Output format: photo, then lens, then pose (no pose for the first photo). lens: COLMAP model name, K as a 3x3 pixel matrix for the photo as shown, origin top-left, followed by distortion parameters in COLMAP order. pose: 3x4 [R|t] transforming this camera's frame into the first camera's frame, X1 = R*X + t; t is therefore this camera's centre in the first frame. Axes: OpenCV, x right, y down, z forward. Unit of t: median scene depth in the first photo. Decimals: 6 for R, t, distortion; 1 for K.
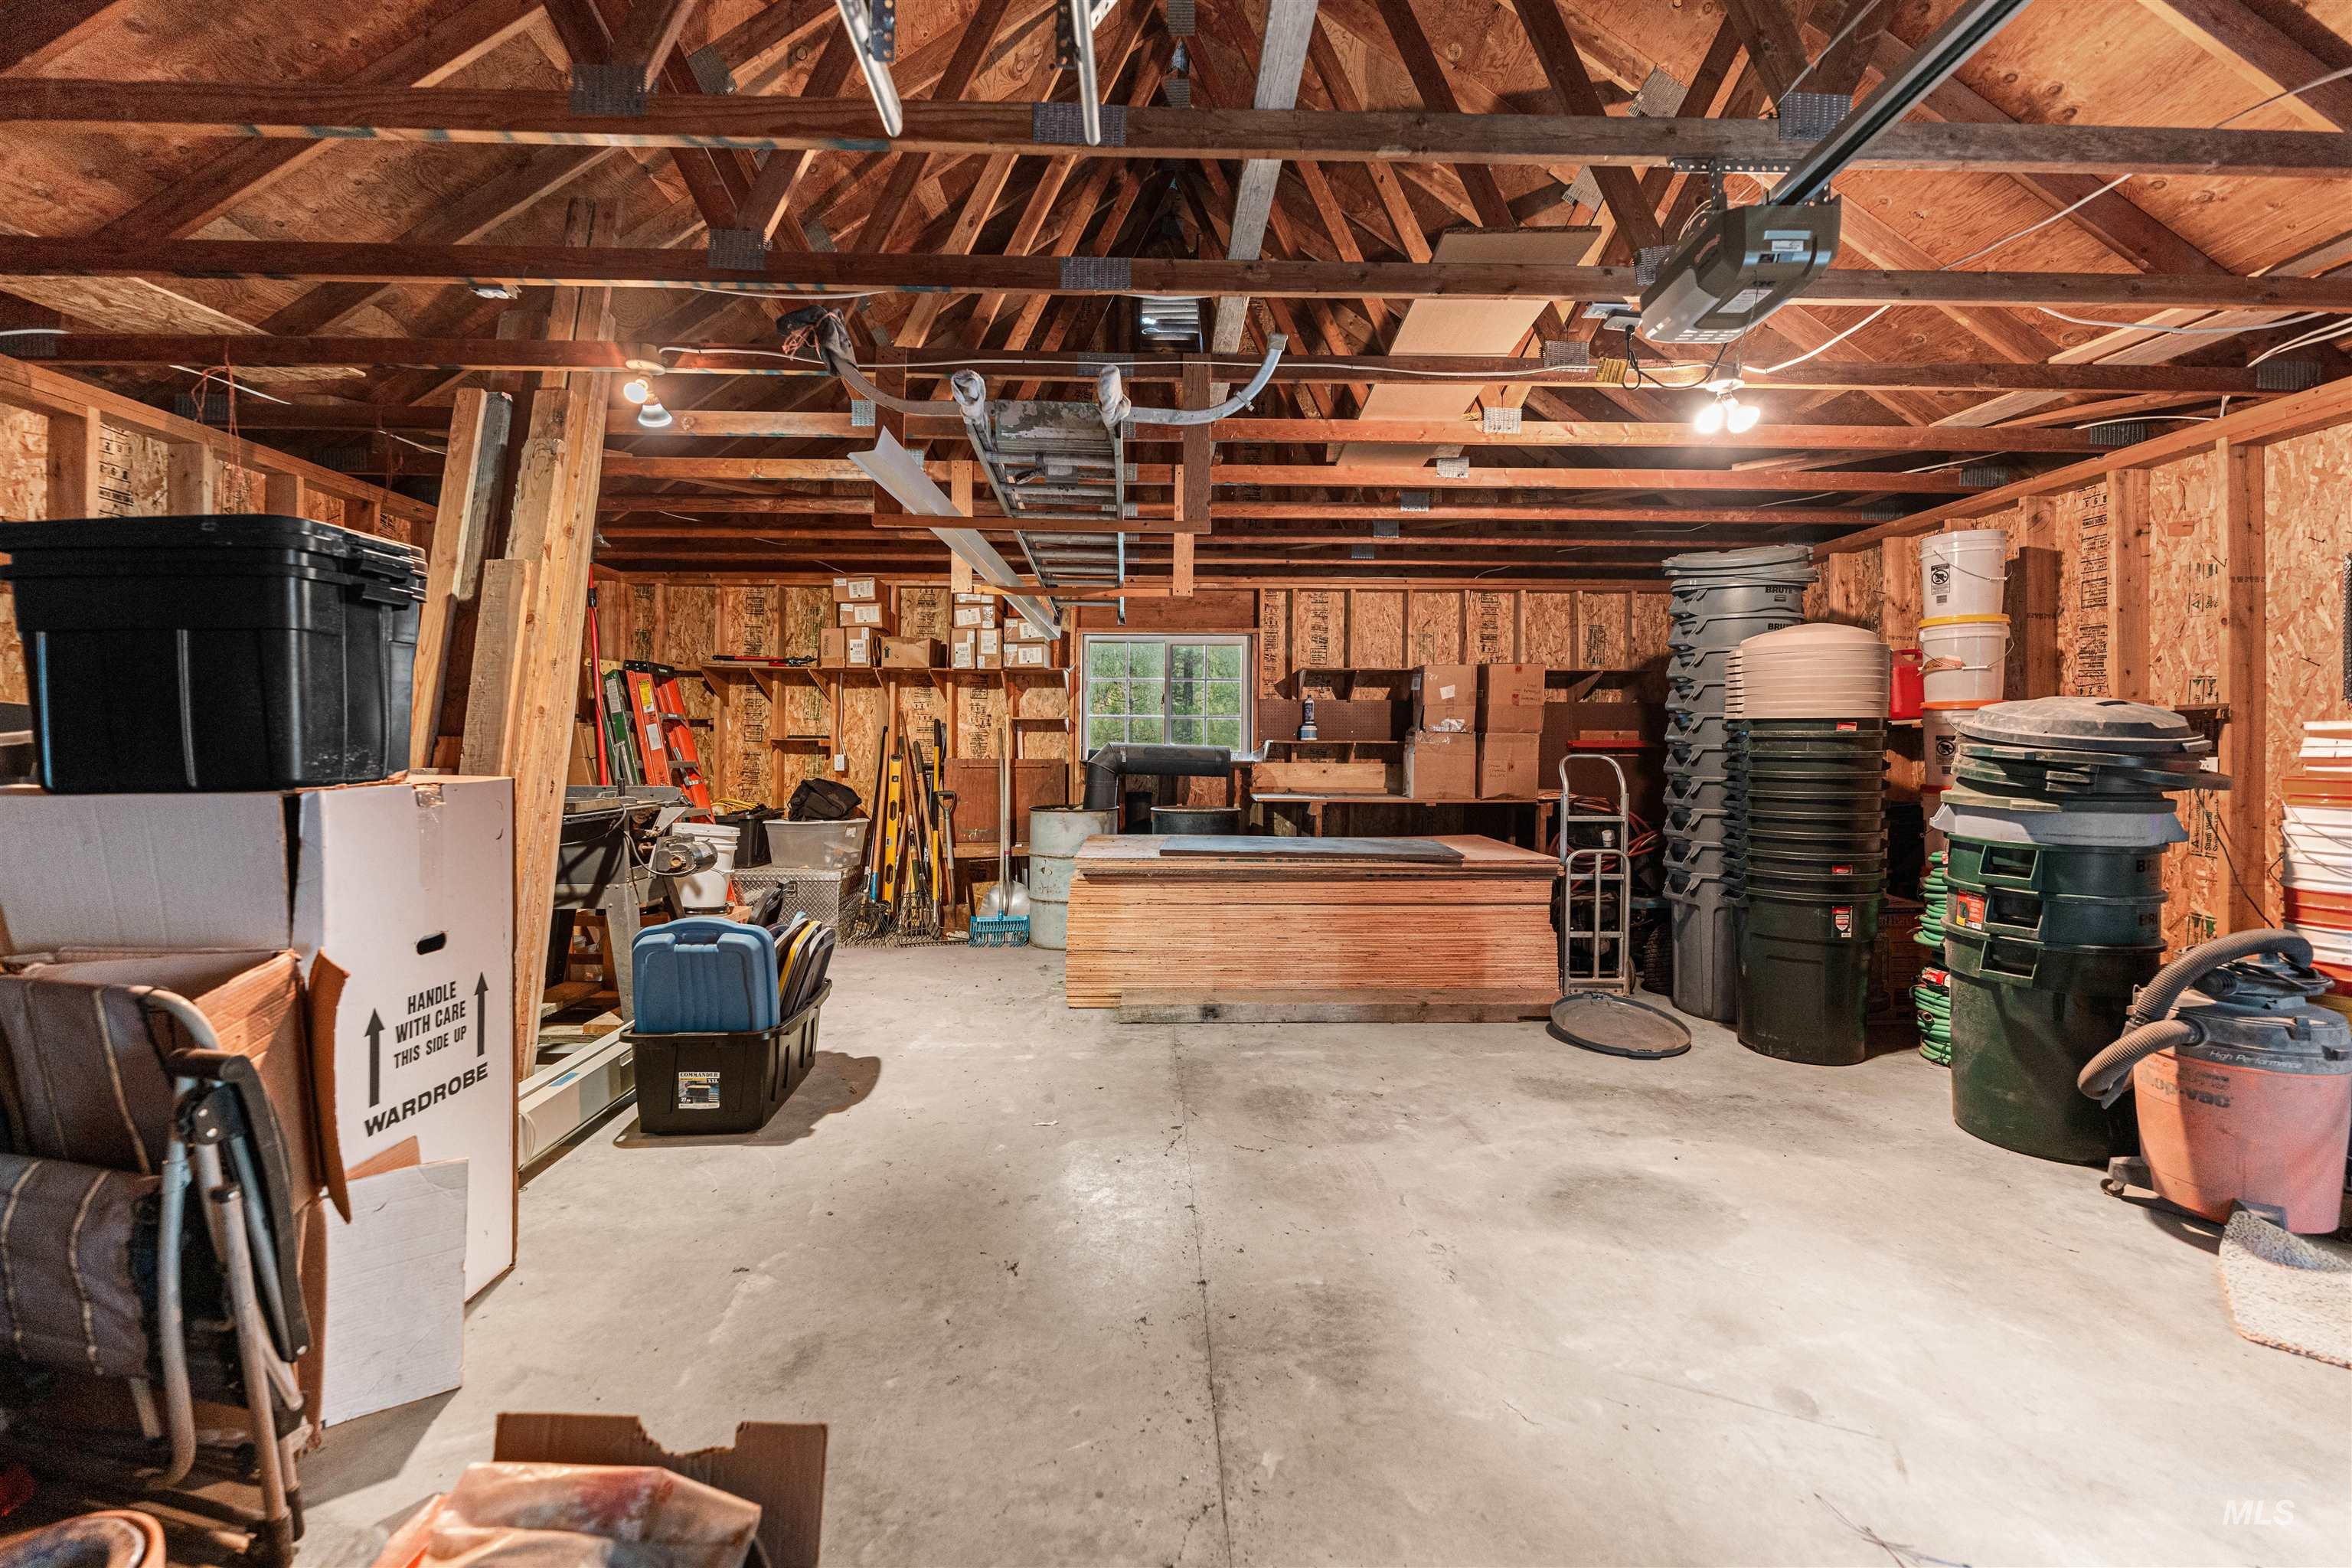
lens RADIAL K [[924.8, 0, 1172.7], [0, 924.8, 742.8], [0, 0, 1]] dist [0.001062, 0.000186]
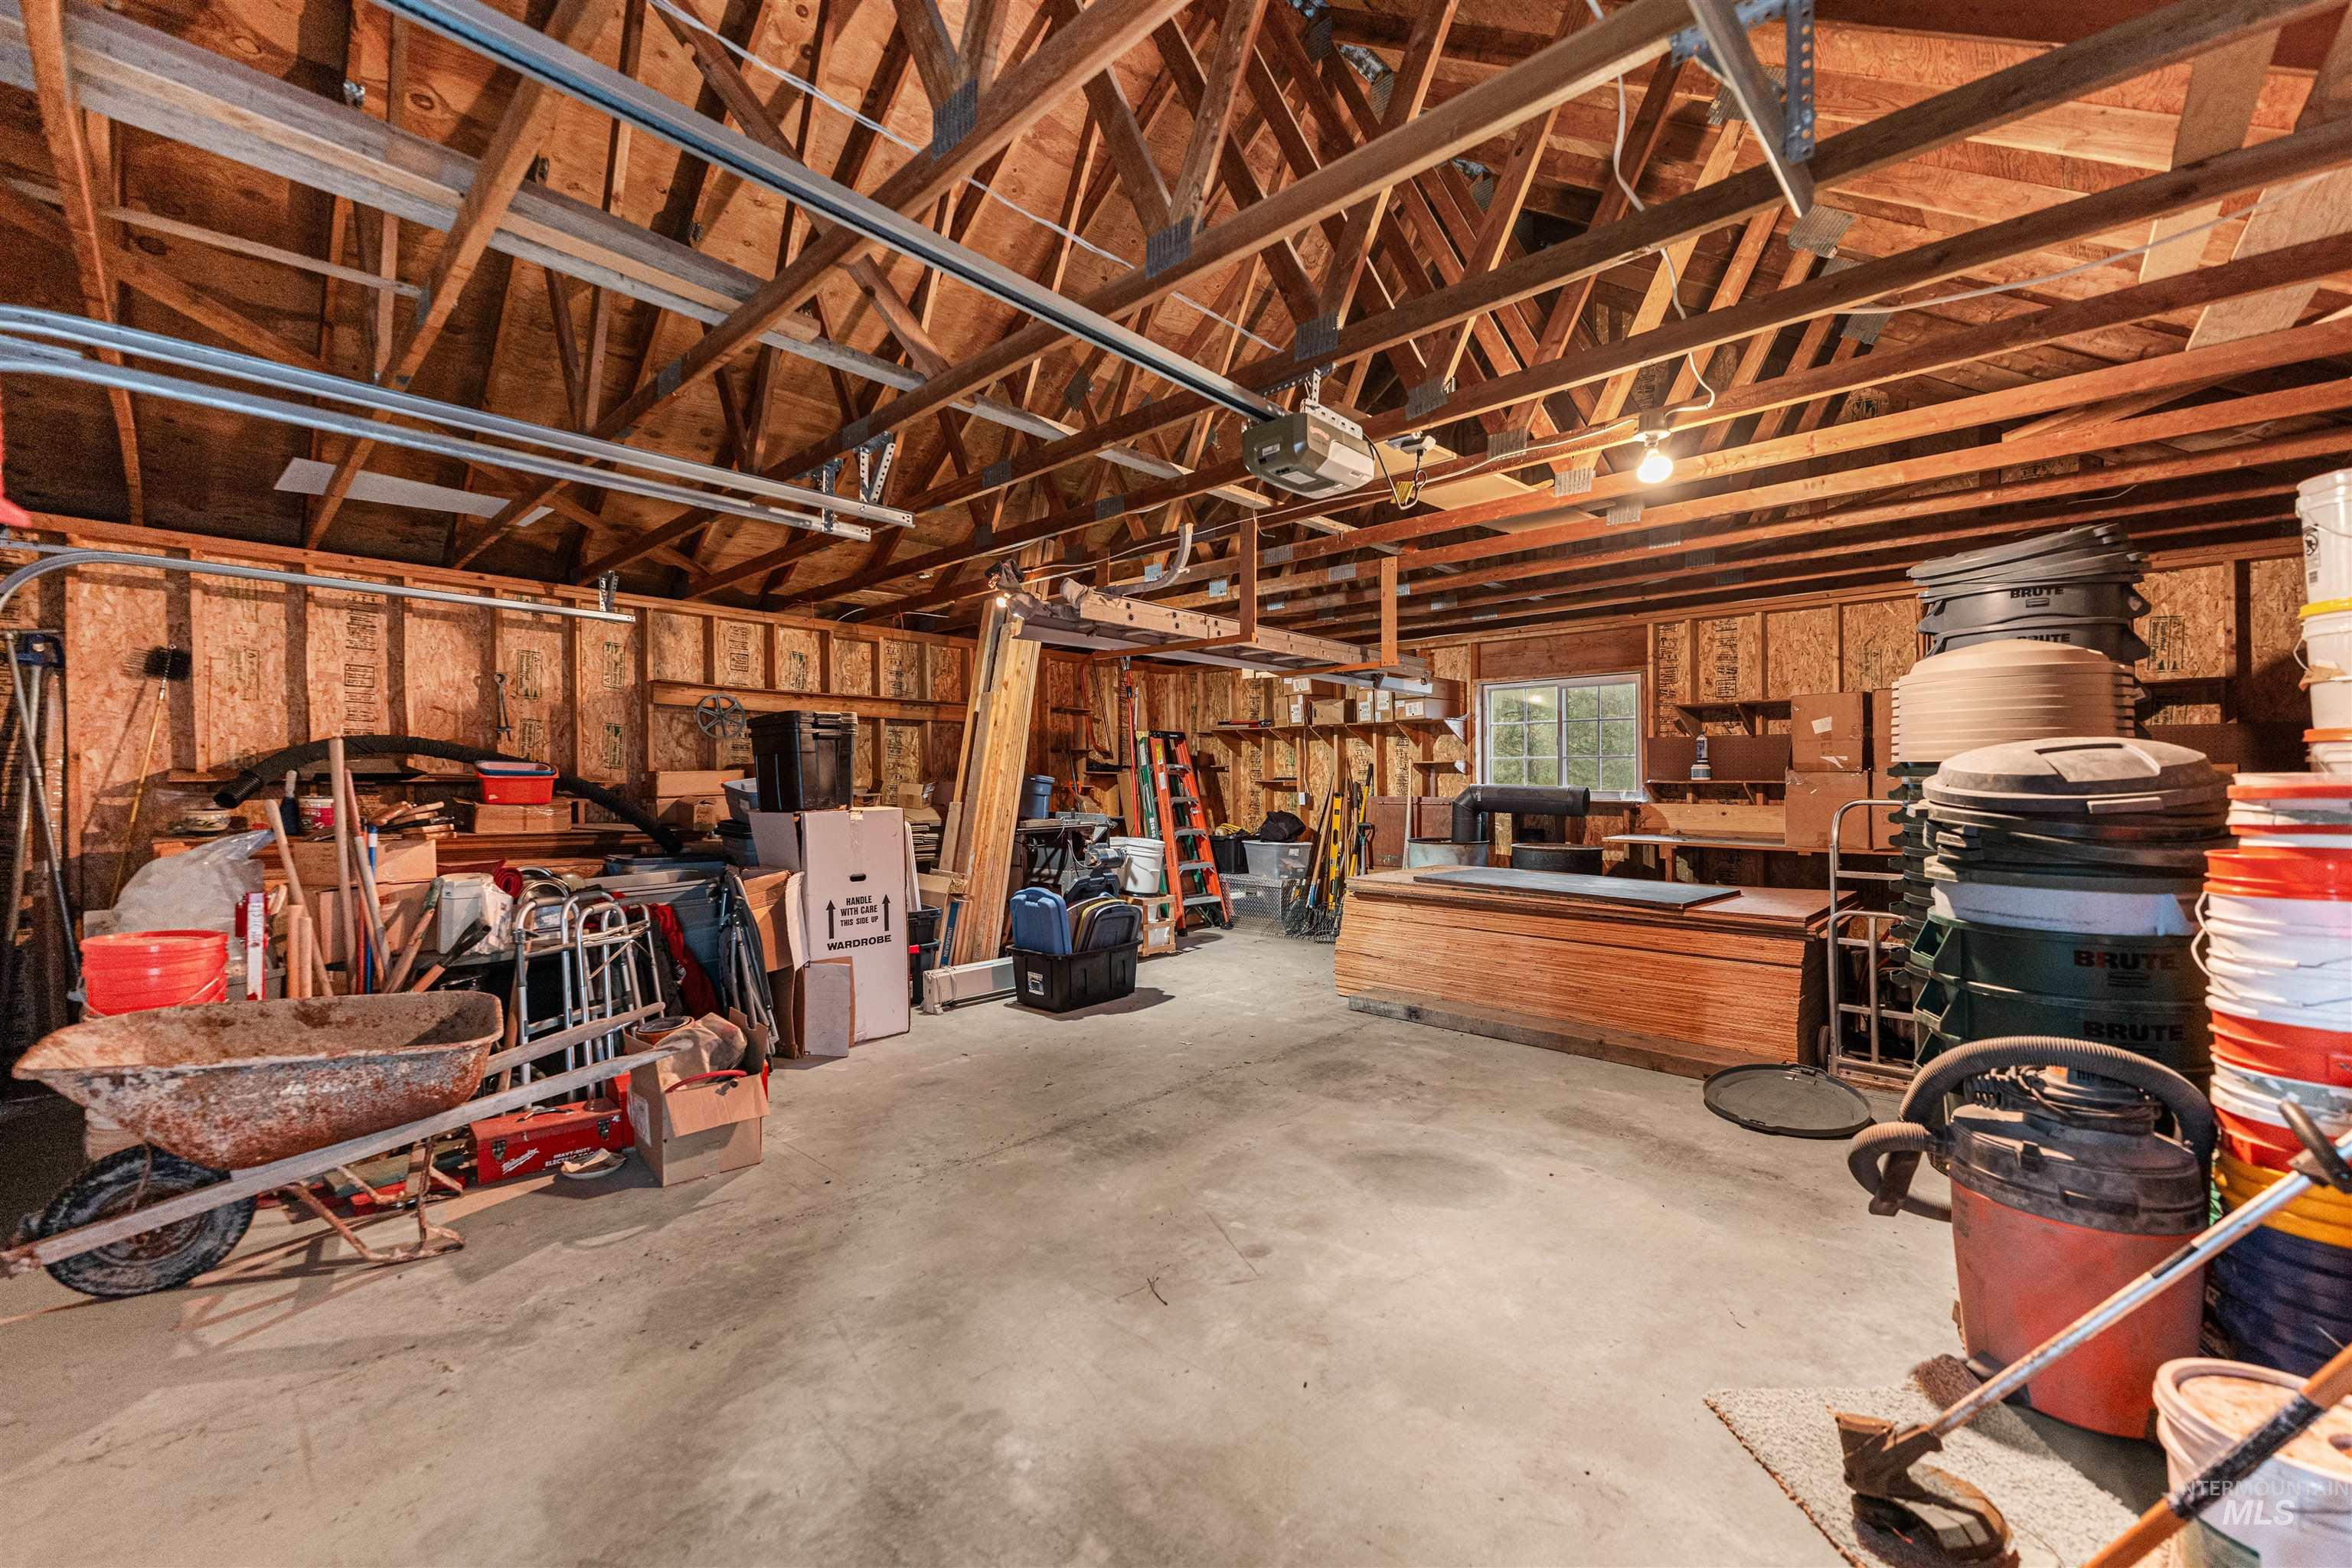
lens RADIAL K [[935.4, 0, 1216.8], [0, 935.4, 787.1], [0, 0, 1]] dist [0.002072, 0.000215]
pose [[0.721483, 0.002025, -0.692429, 0.686442], [0.008531, 0.999894, 0.011813, -0.016620], [0.692380, -0.014430, 0.721389, -0.042301]]
